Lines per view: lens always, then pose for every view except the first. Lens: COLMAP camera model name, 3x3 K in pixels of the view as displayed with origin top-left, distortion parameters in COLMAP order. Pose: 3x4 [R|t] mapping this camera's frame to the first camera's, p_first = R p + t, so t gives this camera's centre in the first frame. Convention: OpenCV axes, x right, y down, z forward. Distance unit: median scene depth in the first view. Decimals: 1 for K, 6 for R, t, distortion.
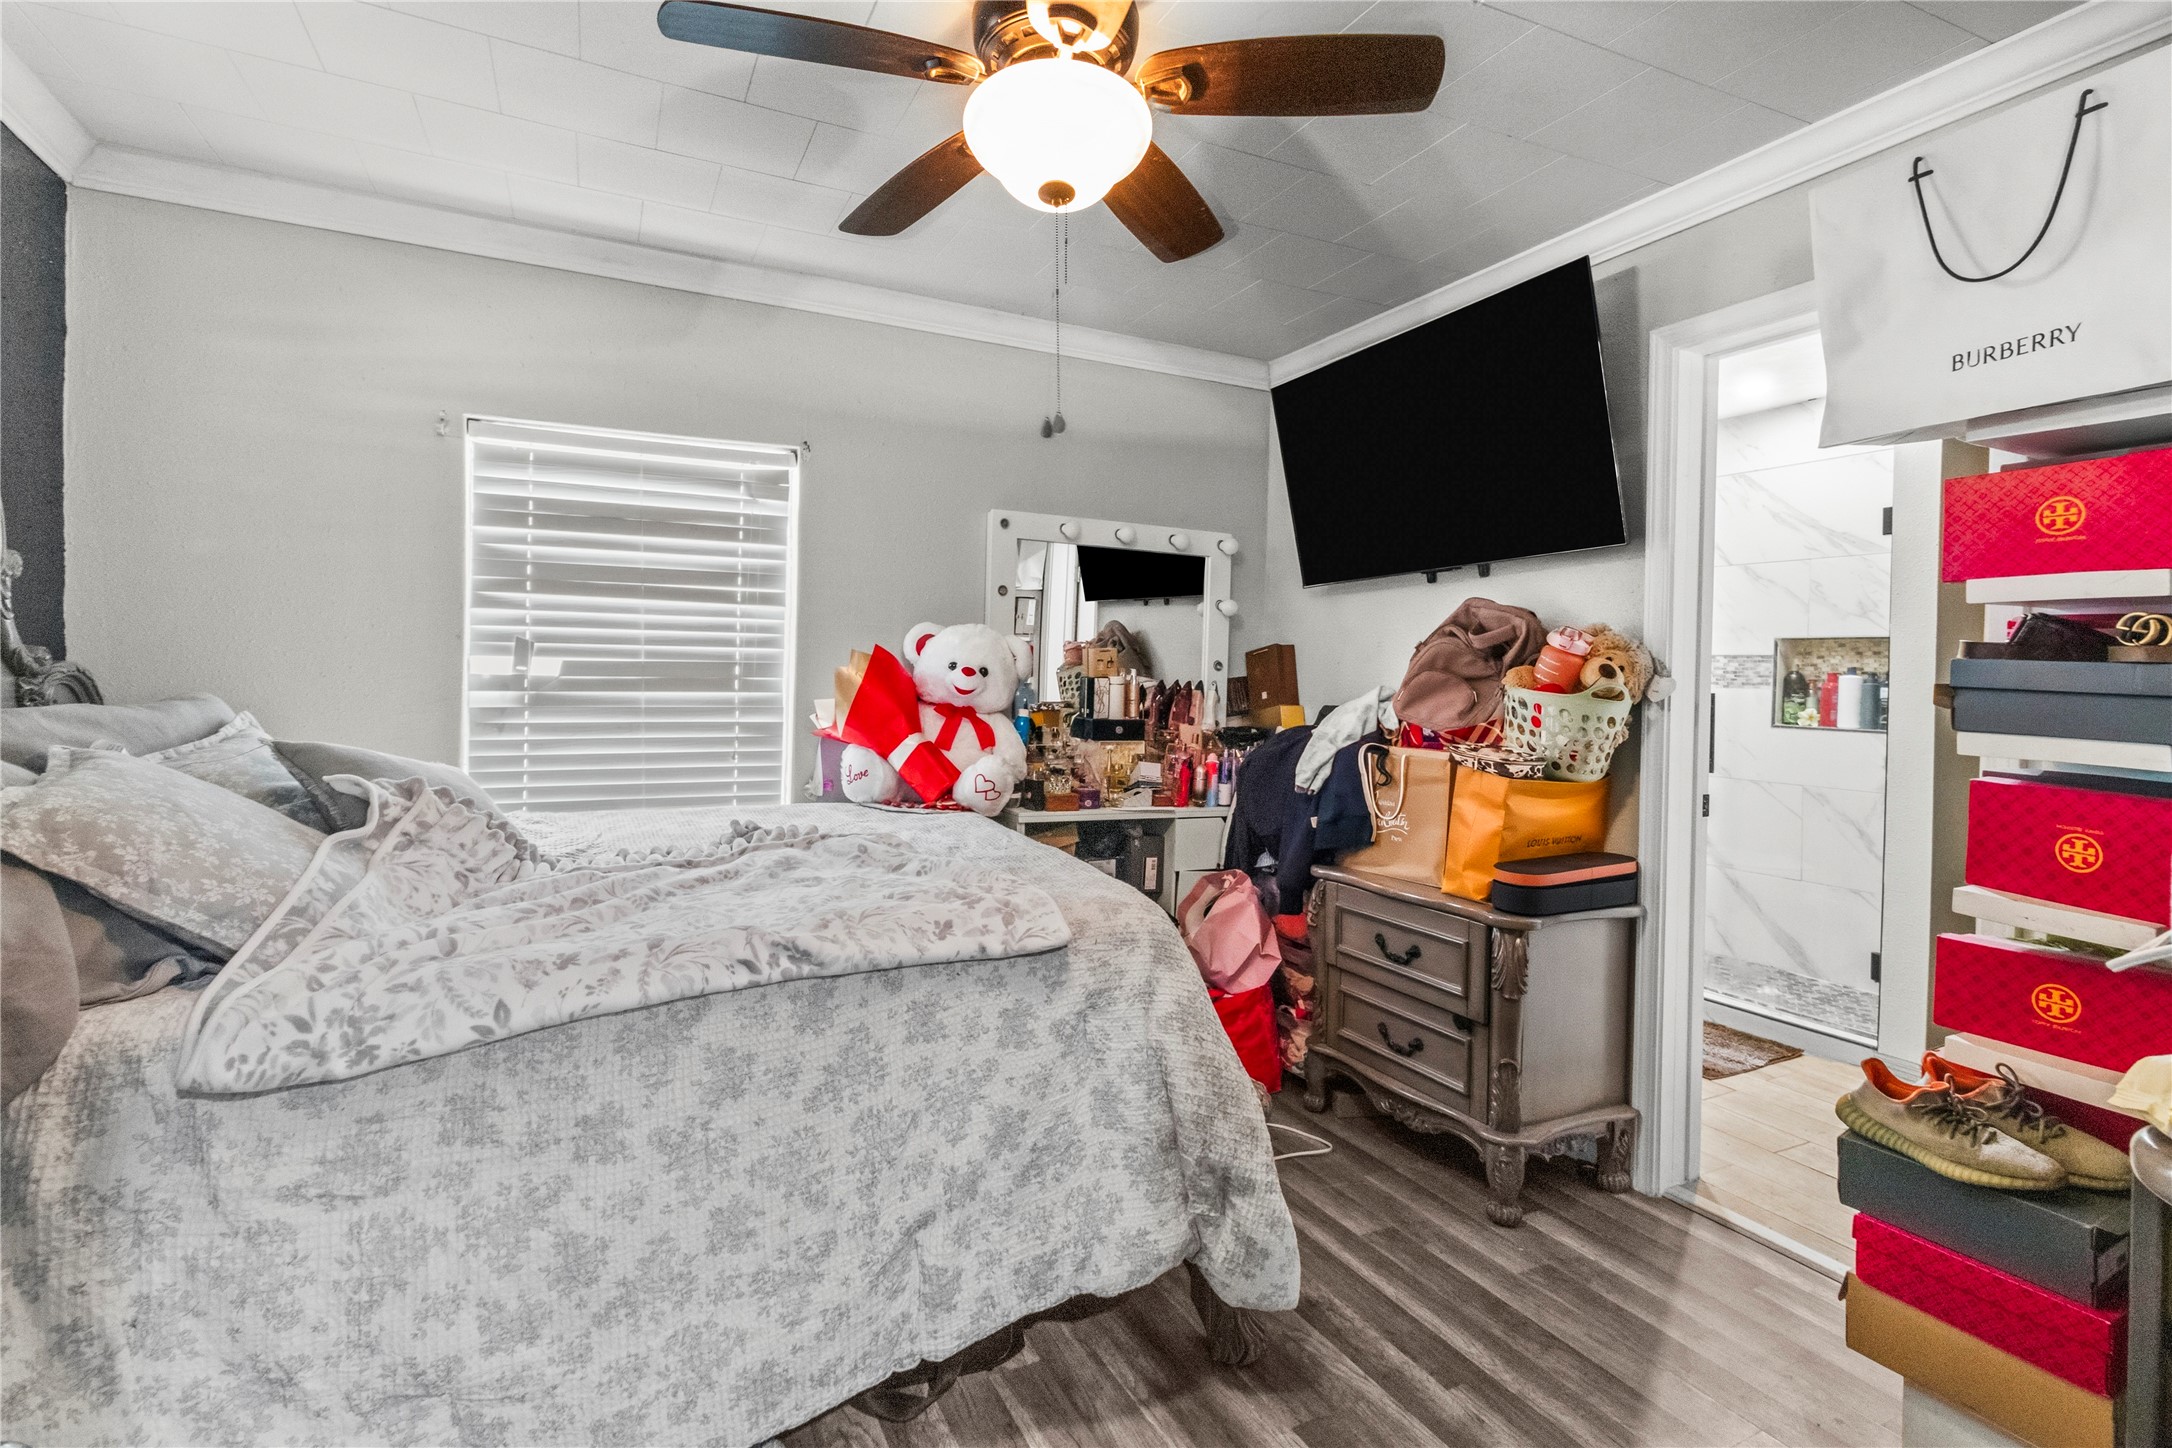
lens RADIAL K [[1010.1, 0, 1081.8], [0, 1010.1, 684.0], [0, 0, 1]] dist [0.000348, 0.001542]
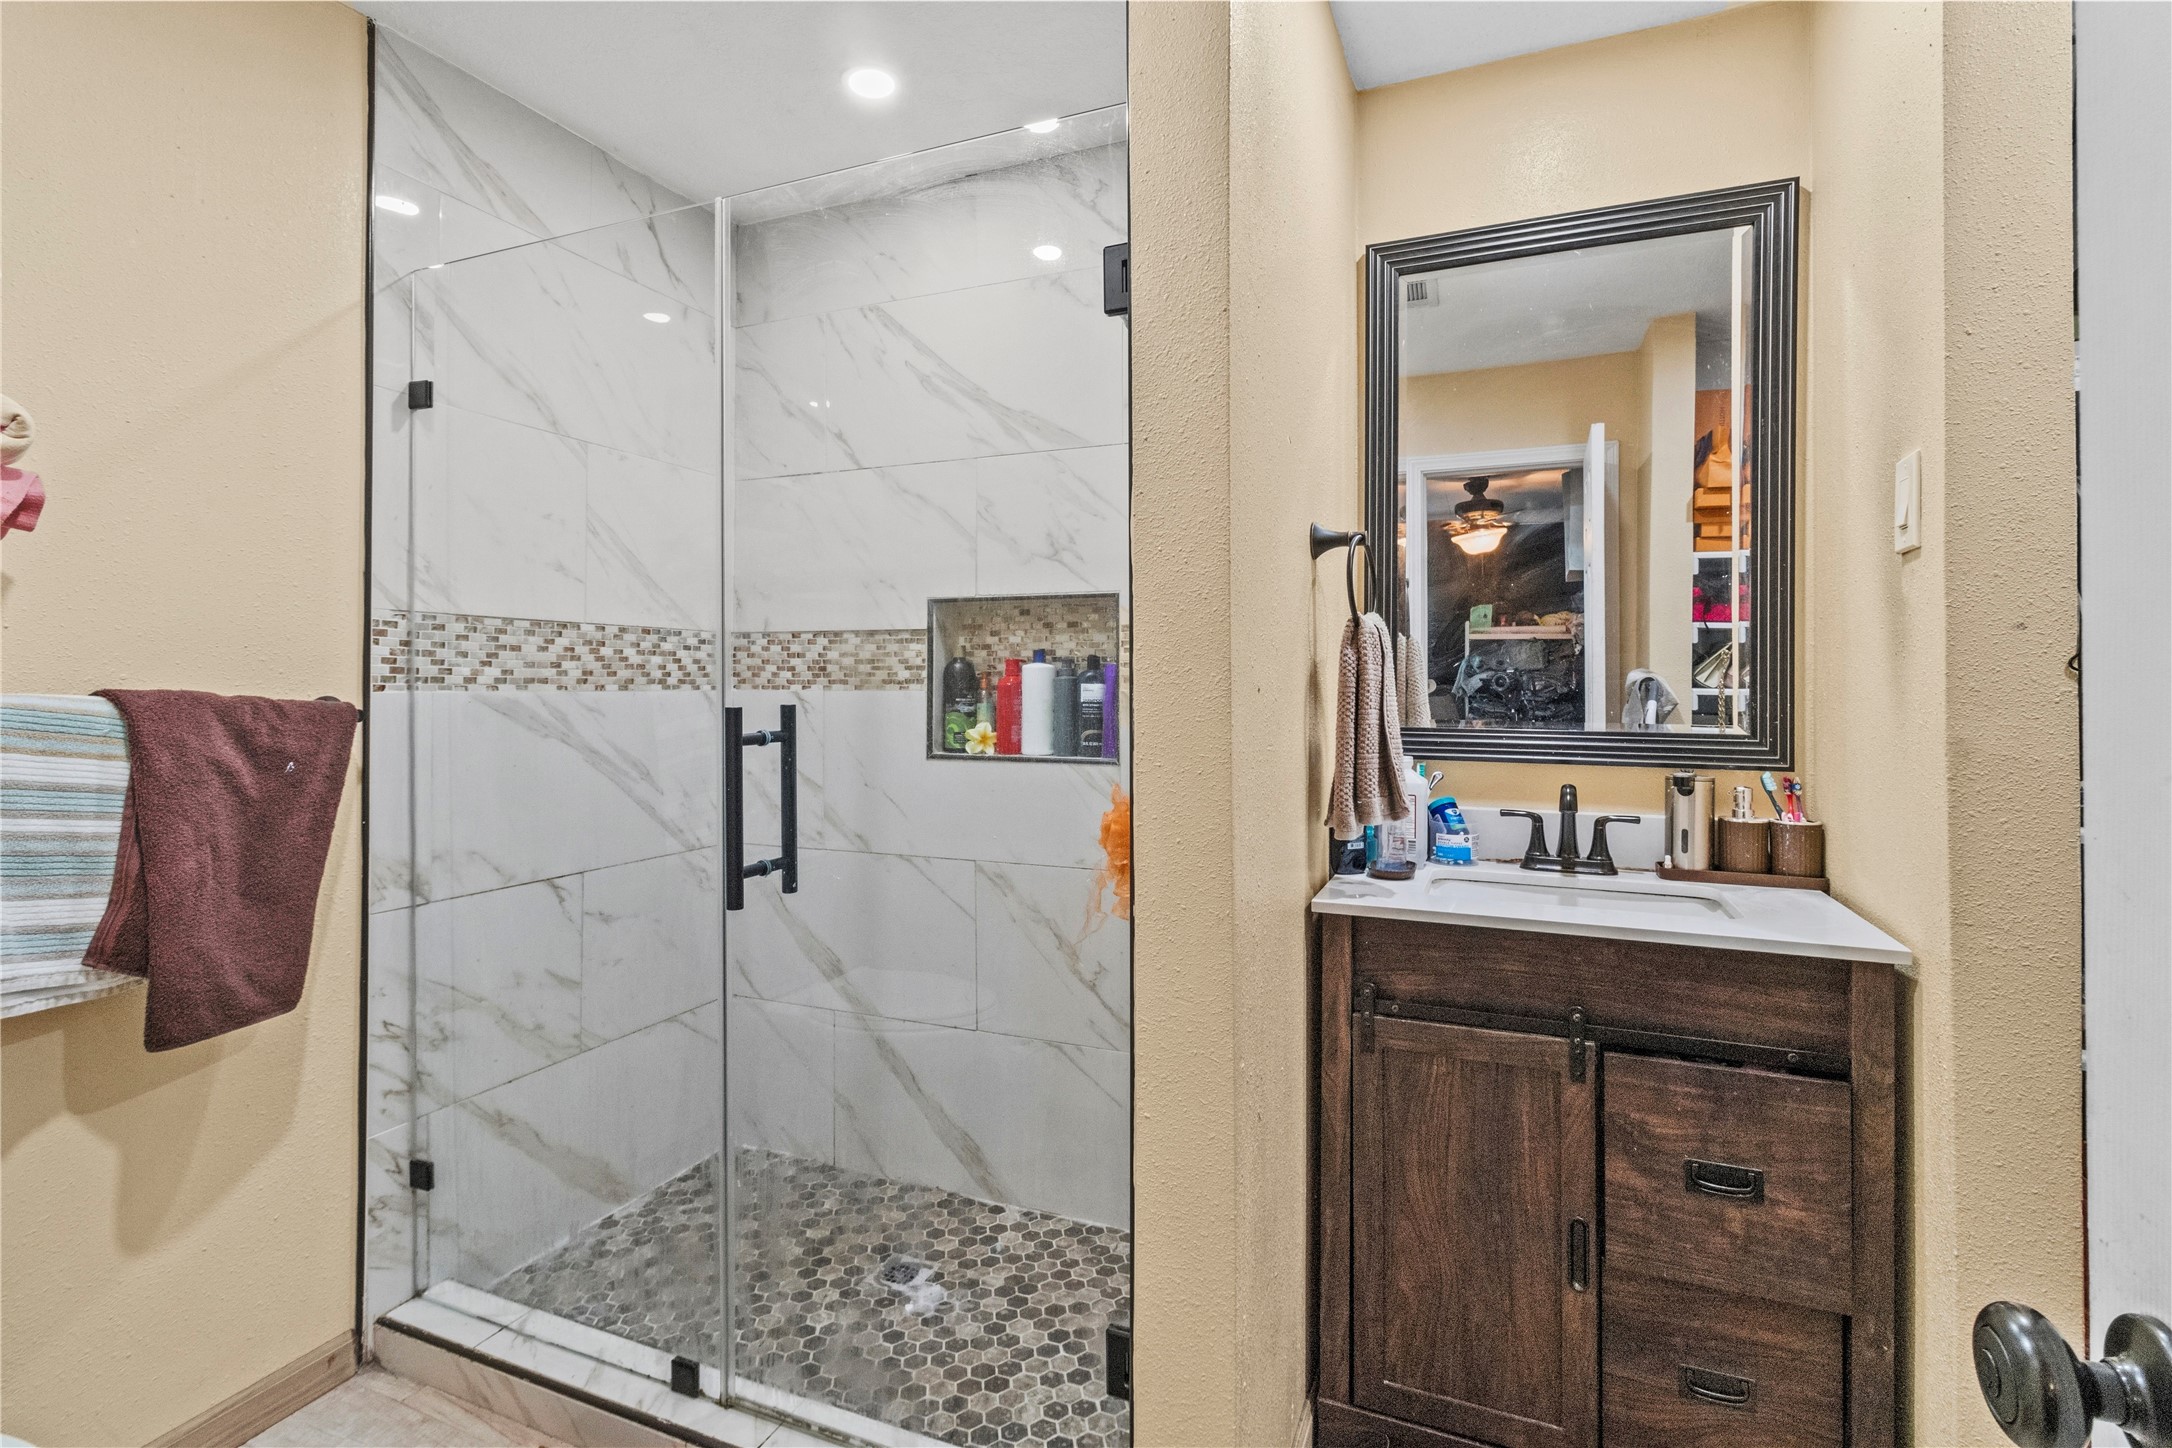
lens RADIAL K [[1010.1, 0, 1084.0], [0, 1010.1, 710.7], [0, 0, 1]] dist [0.000348, 0.001542]
pose [[0.759626, -0.026431, 0.649822, 0.393761], [0.023582, 0.999636, 0.013094, 0.011284], [-0.649932, 0.005378, 0.759973, 0.529616]]
